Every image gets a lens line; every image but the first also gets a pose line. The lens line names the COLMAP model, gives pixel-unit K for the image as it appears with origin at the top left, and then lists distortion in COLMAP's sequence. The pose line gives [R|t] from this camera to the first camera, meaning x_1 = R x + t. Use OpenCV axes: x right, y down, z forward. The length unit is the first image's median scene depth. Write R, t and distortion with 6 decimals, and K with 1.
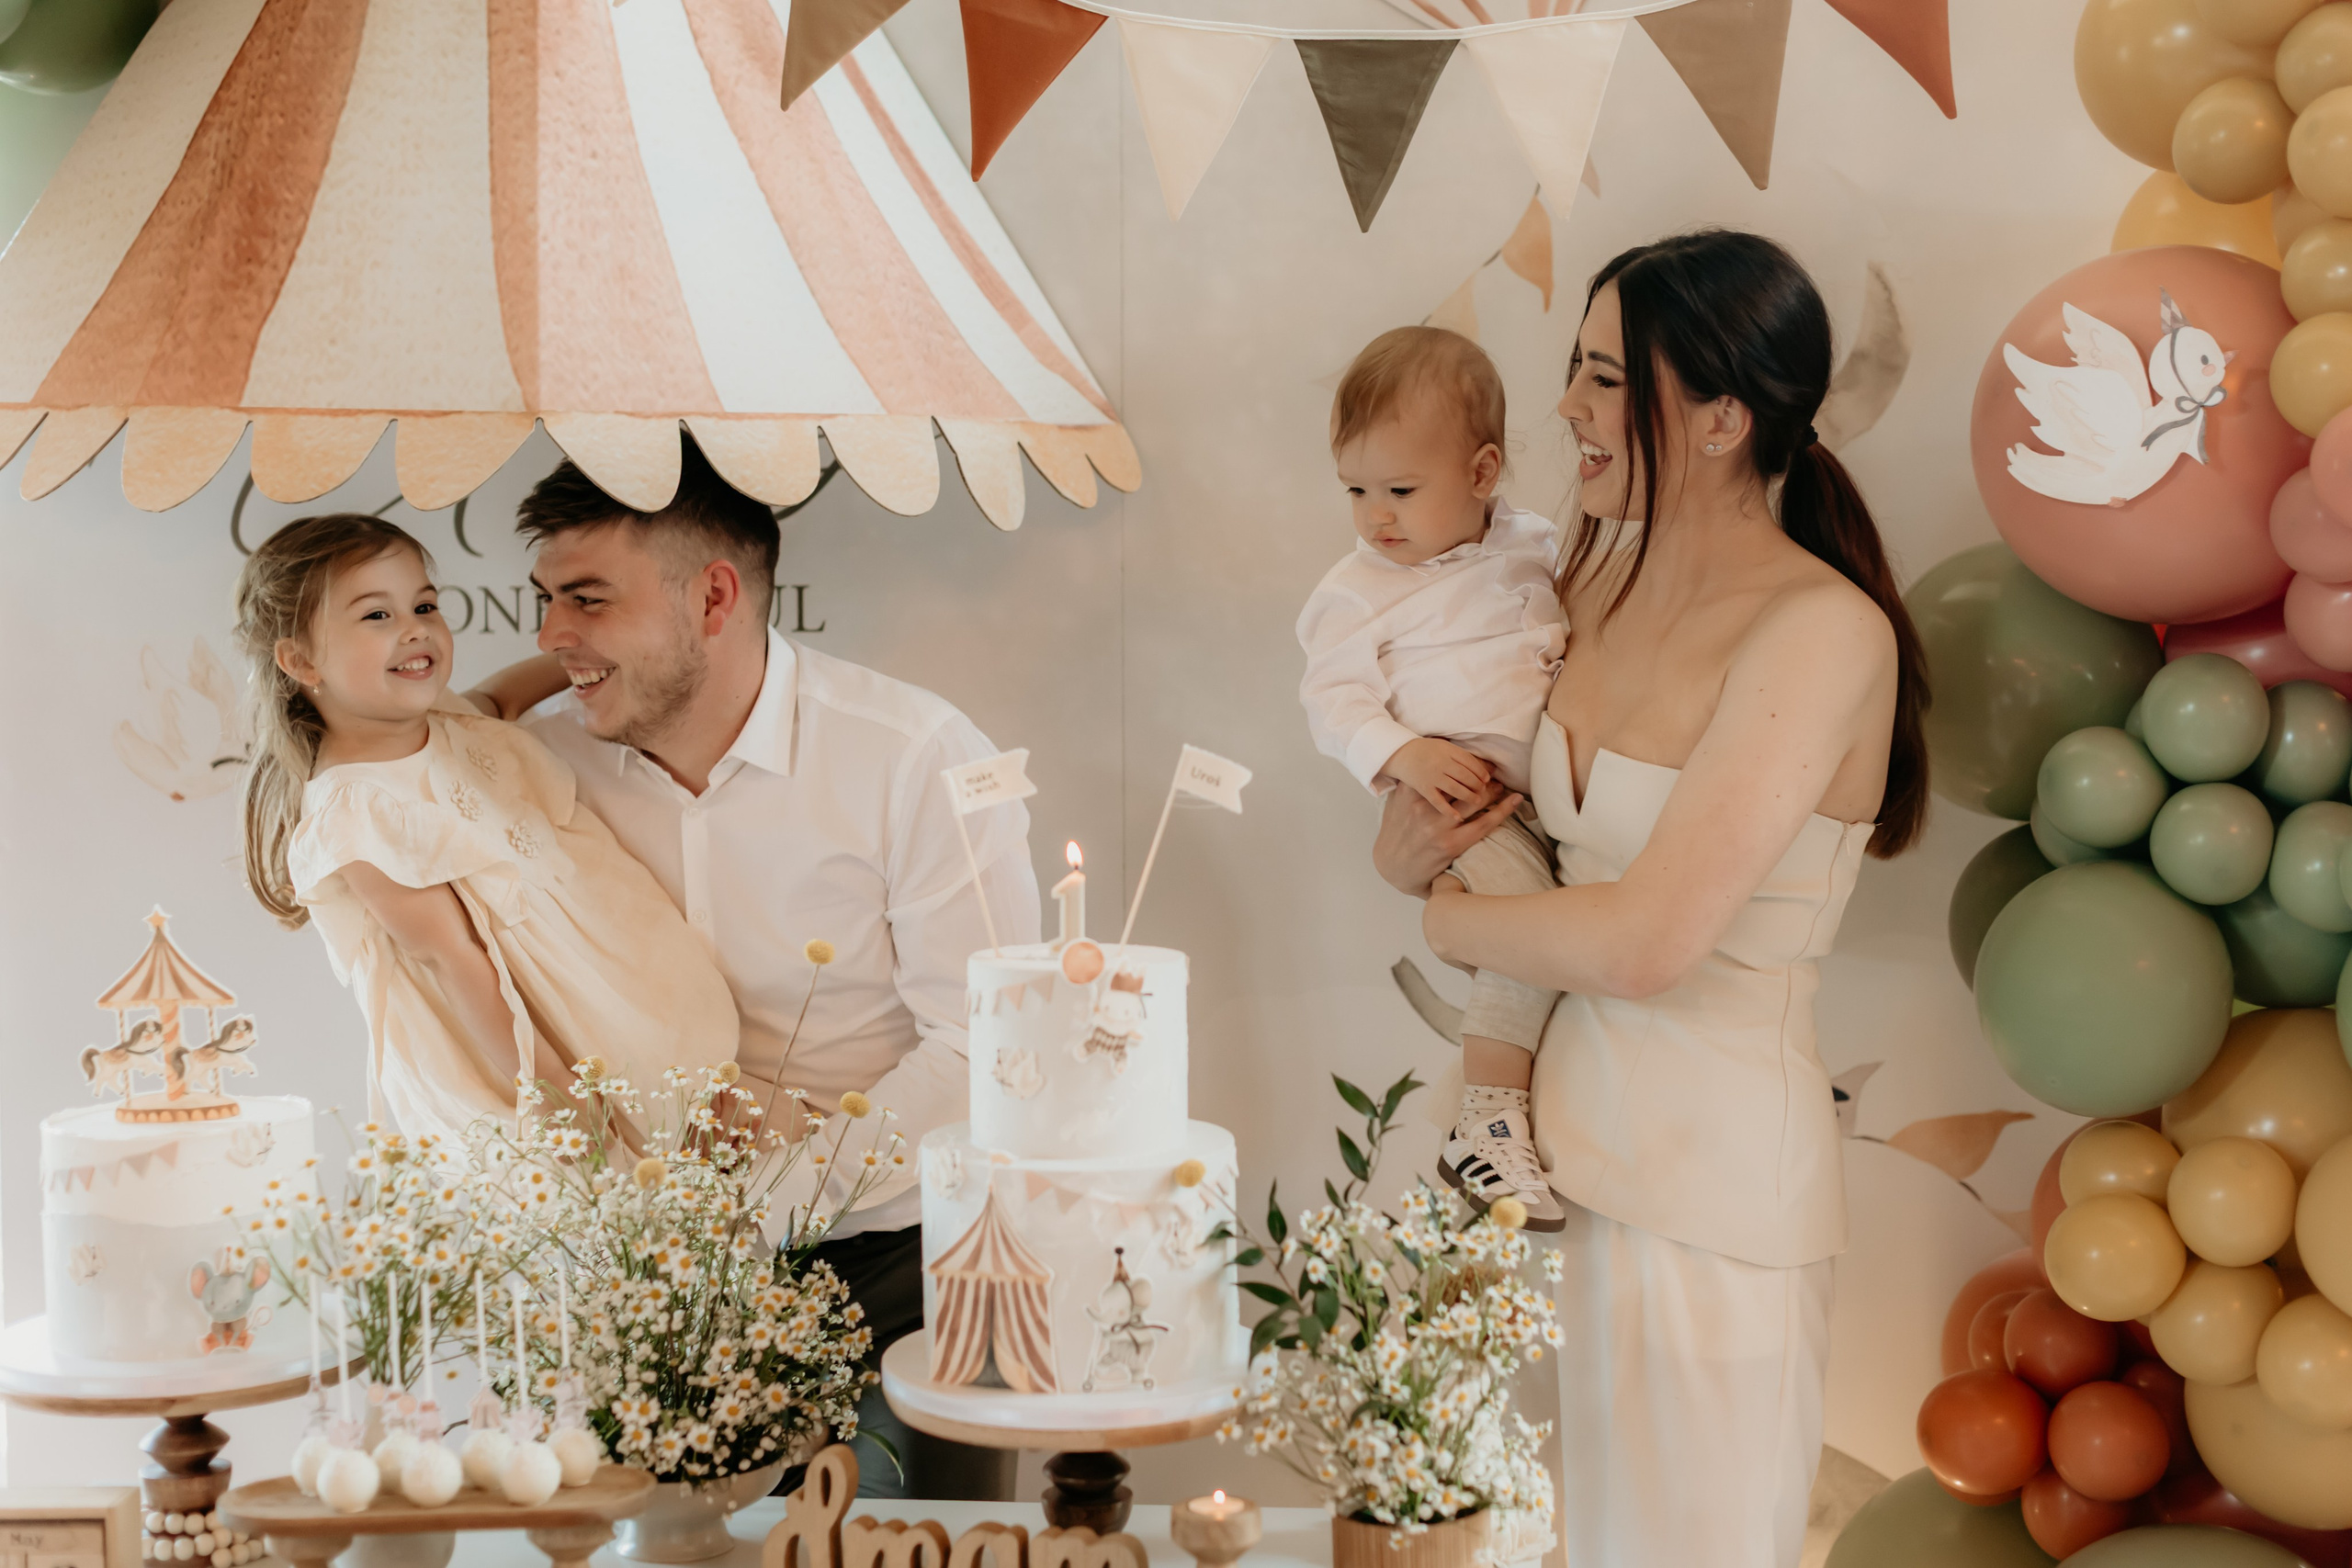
lens RADIAL K [[3383.4, 0, 1180.0], [0, 3383.4, 778.5], [0, 0, 1]] dist [0.031712, -0.020783]
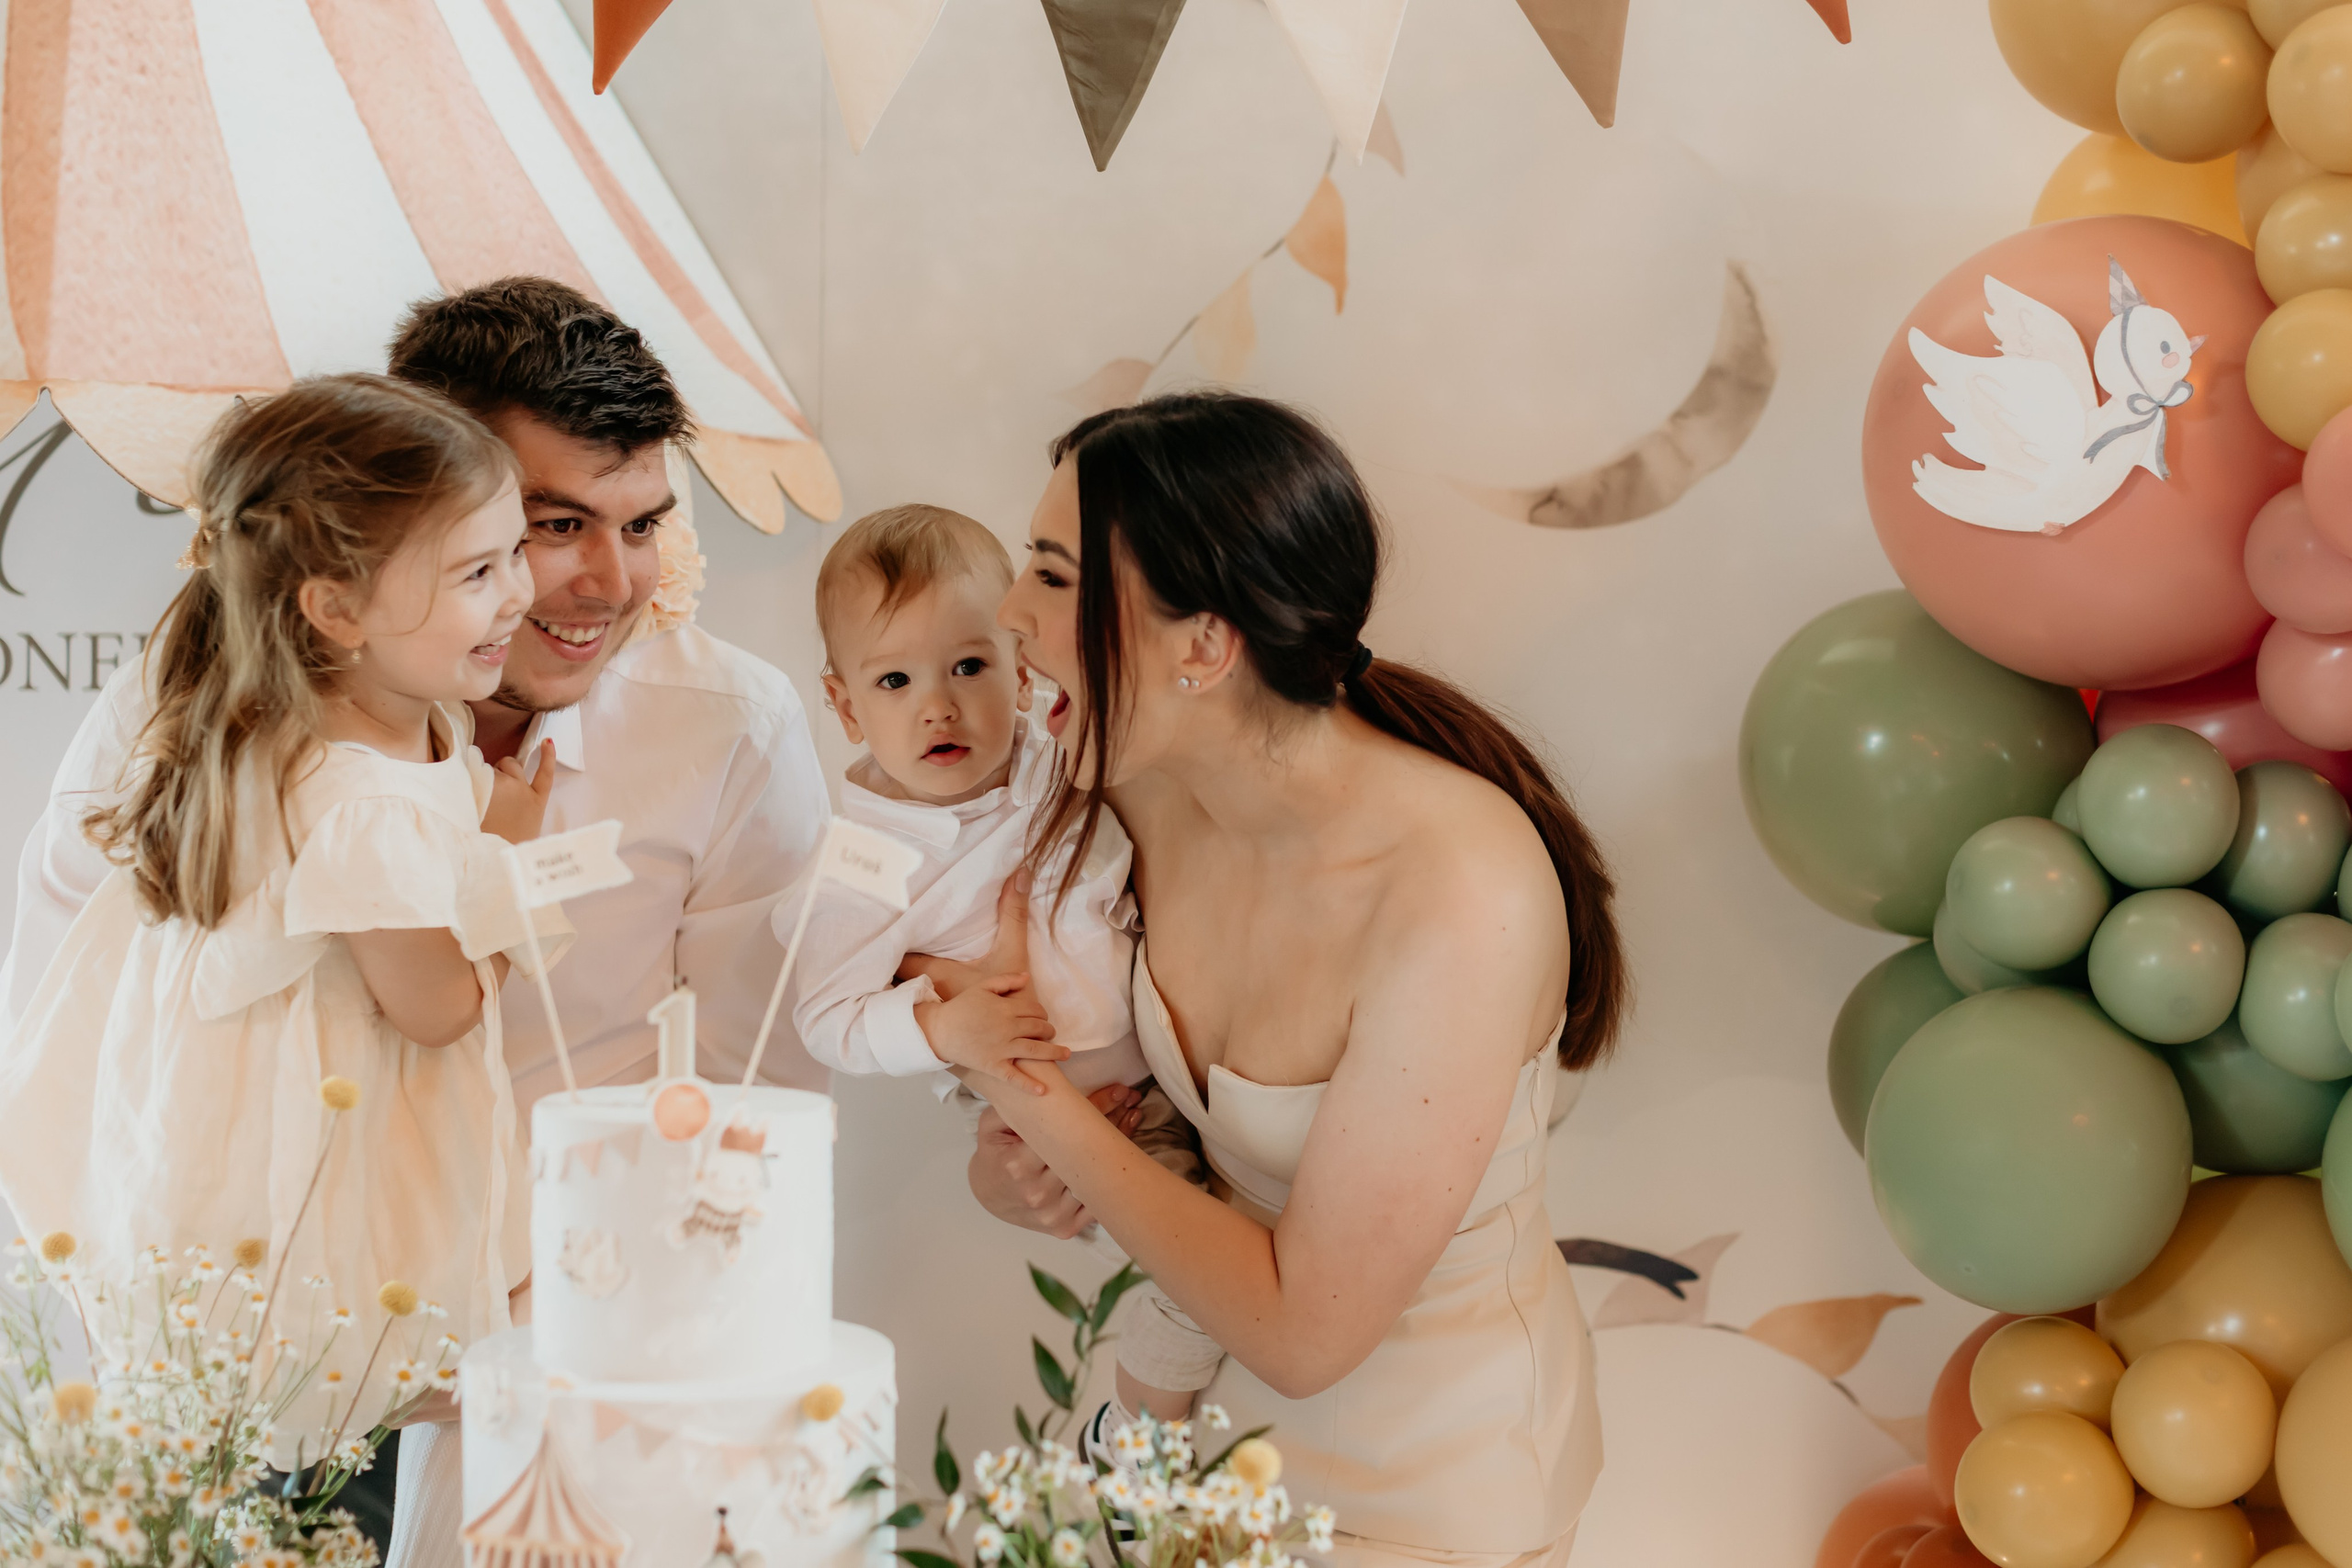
lens RADIAL K [[3361.9, 0, 1170.7], [0, 3361.9, 797.8], [0, 0, 1]] dist [0.059717, -0.129415]
pose [[0.998753, 0.011501, 0.048578, 0.039992], [-0.009911, 0.999411, -0.032851, 0.009409], [-0.048927, 0.032328, 0.998279, 0.262773]]
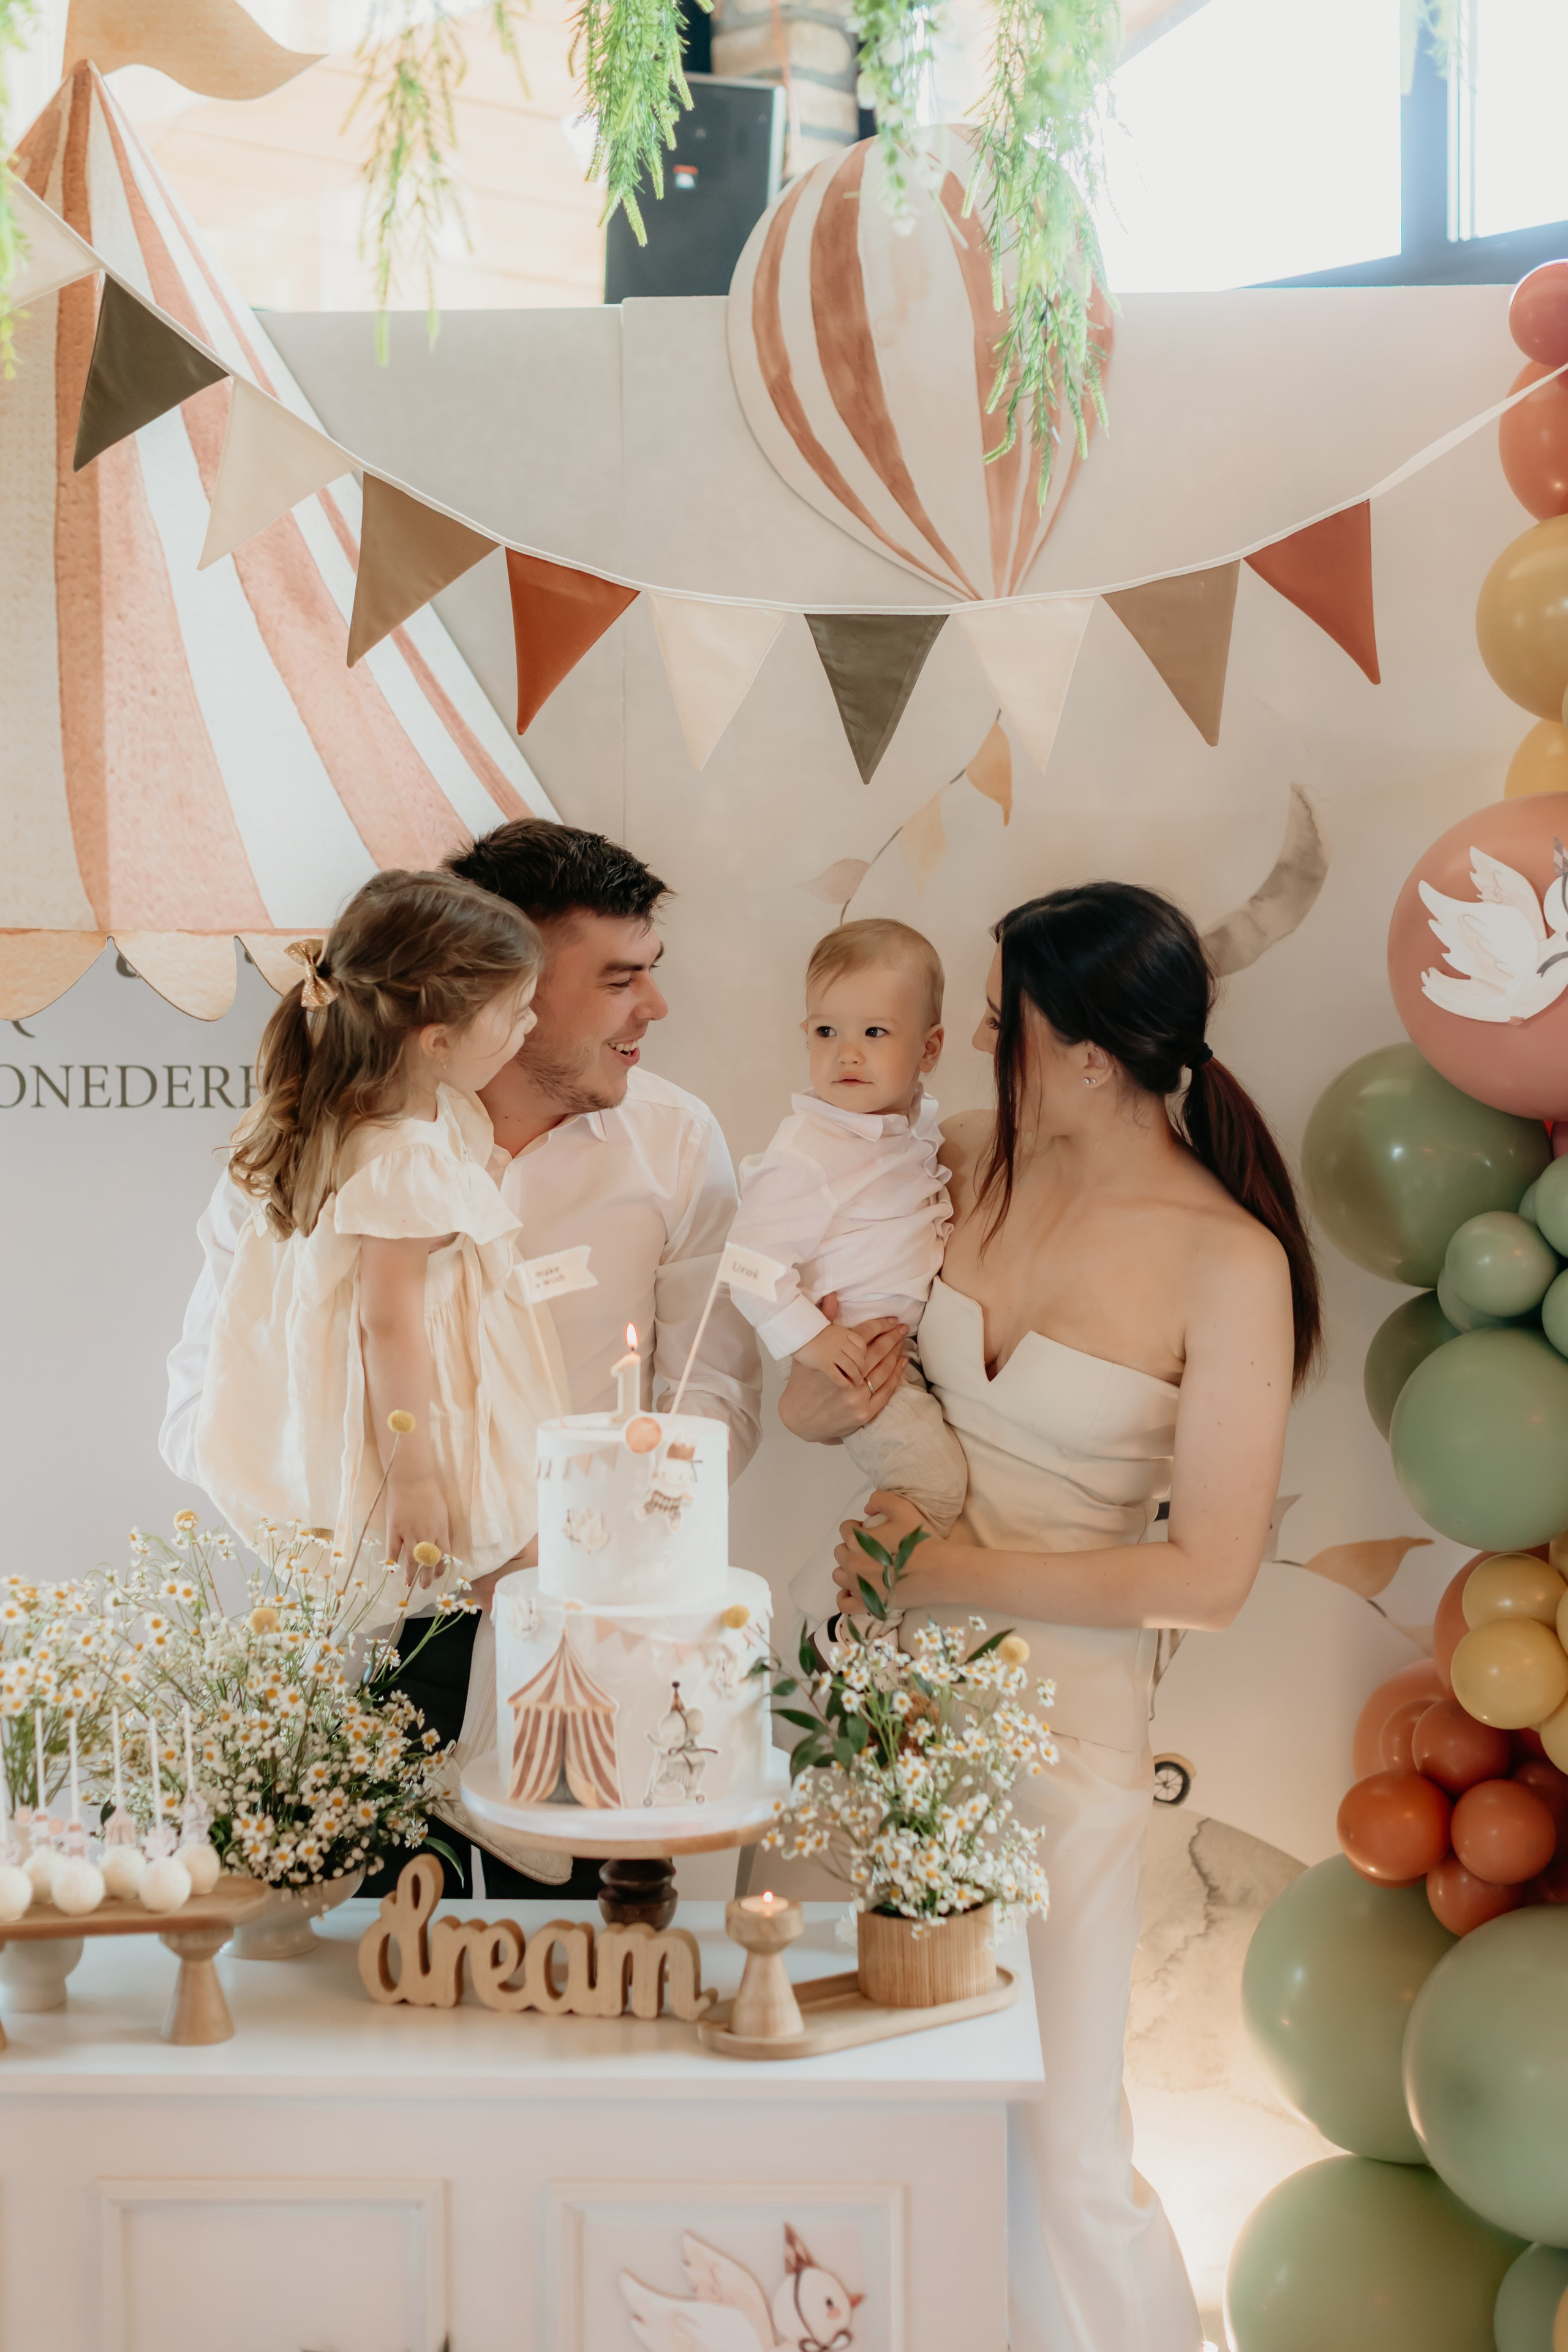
lens RADIAL K [[3383.7, 0, 784.0], [0, 3383.7, 1176.0], [0, 0, 1]] dist [0.031712, -0.020783]
pose [[0.997355, 0.001162, 0.072677, -0.063638], [-0.001687, 0.999973, 0.007159, -0.041350], [-0.072667, -0.007263, 0.997330, -0.150502]]
